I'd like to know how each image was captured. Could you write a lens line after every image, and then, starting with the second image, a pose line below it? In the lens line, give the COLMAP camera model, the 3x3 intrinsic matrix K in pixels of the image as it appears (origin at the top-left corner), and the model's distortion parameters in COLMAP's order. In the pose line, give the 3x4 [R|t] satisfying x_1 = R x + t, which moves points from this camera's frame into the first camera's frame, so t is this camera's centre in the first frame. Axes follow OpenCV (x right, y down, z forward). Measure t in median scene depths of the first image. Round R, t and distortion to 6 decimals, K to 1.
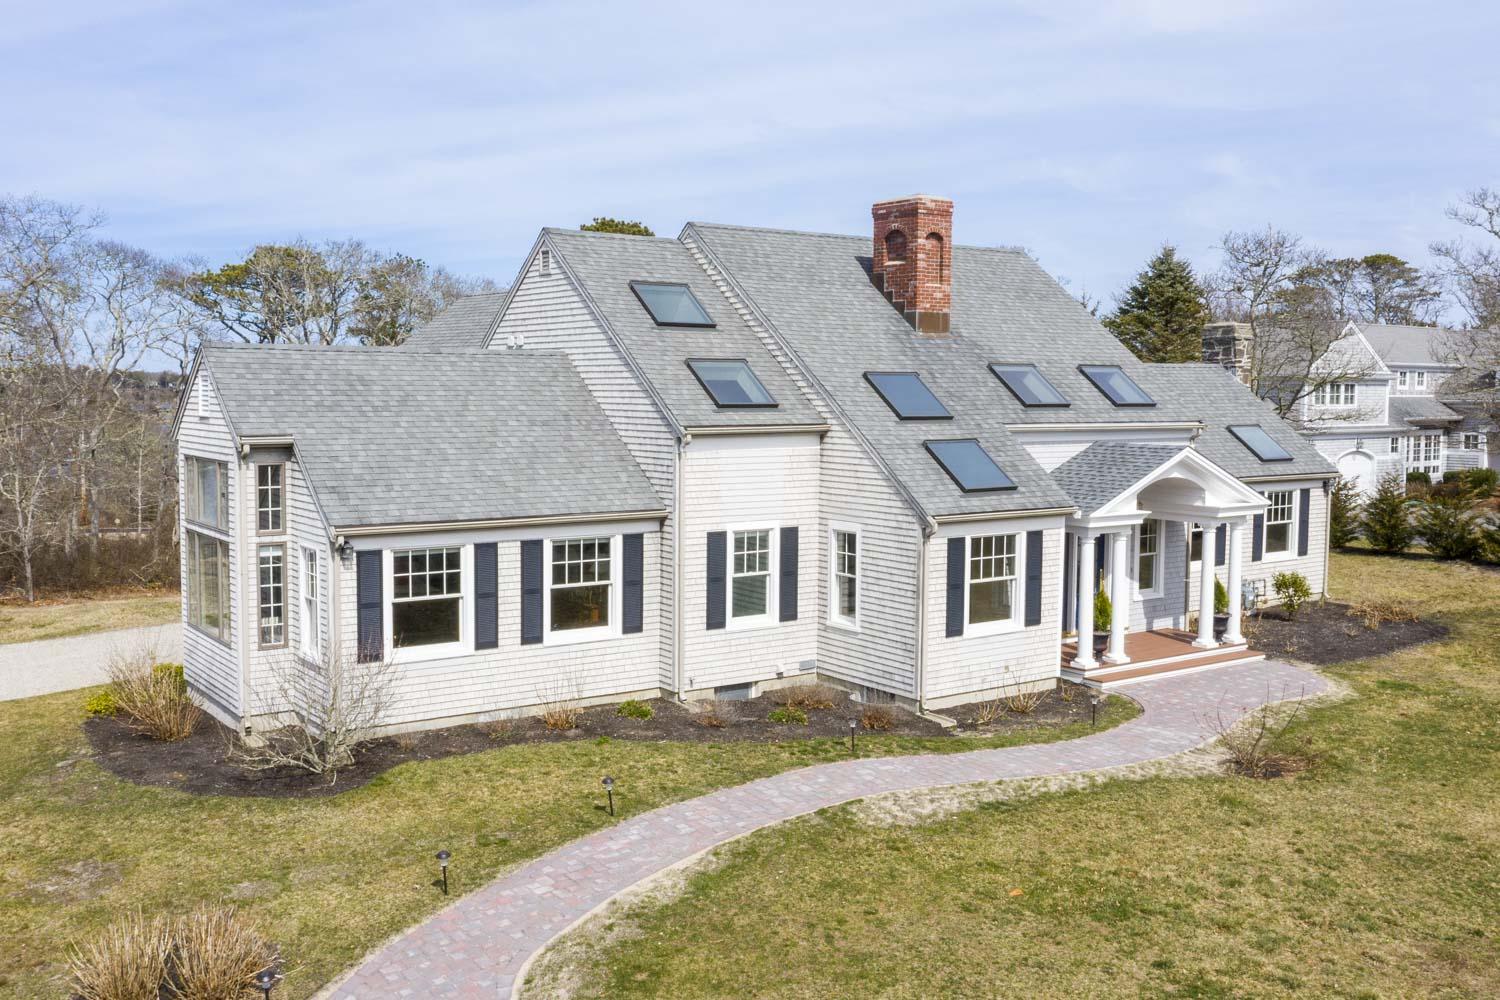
lens RADIAL K [[1394.9, 0, 750.0], [0, 1394.9, 500.0], [0, 0, 1]] dist [-0.024660, 0.004705]
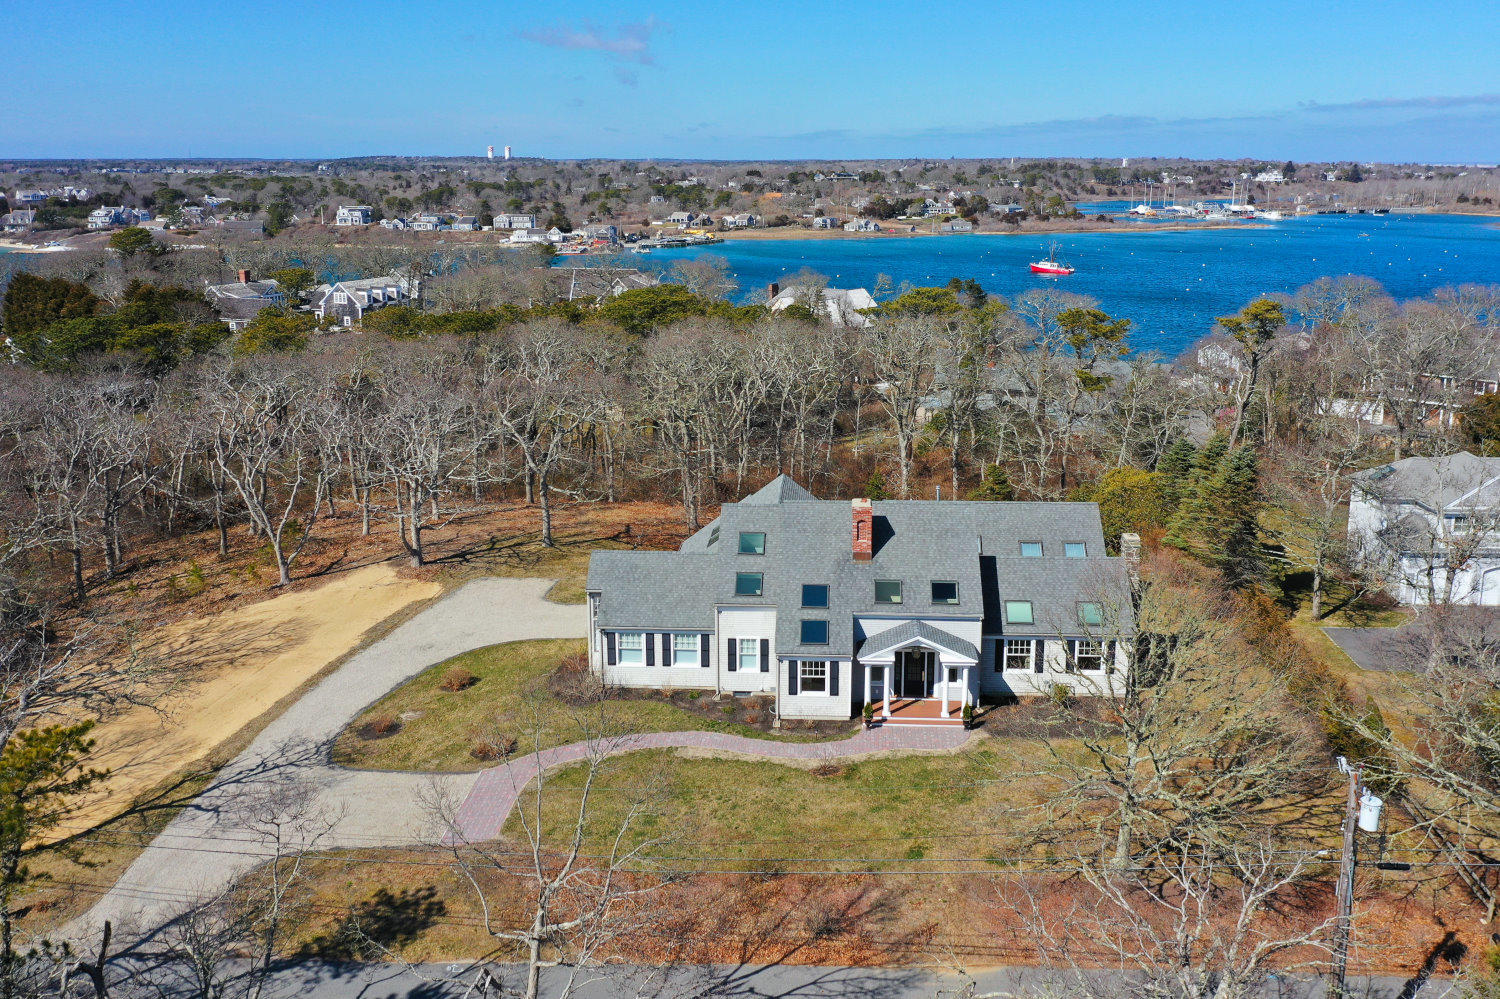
lens RADIAL K [[1258.1, 0, 752.0], [0, 1258.1, 475.4], [0, 0, 1]] dist [-0.006376, -0.008782]
pose [[0.780682, 0.132233, -0.610778, 1.504032], [-0.045279, 0.986757, 0.155758, -0.695208], [0.623285, -0.093942, 0.776331, -0.912641]]
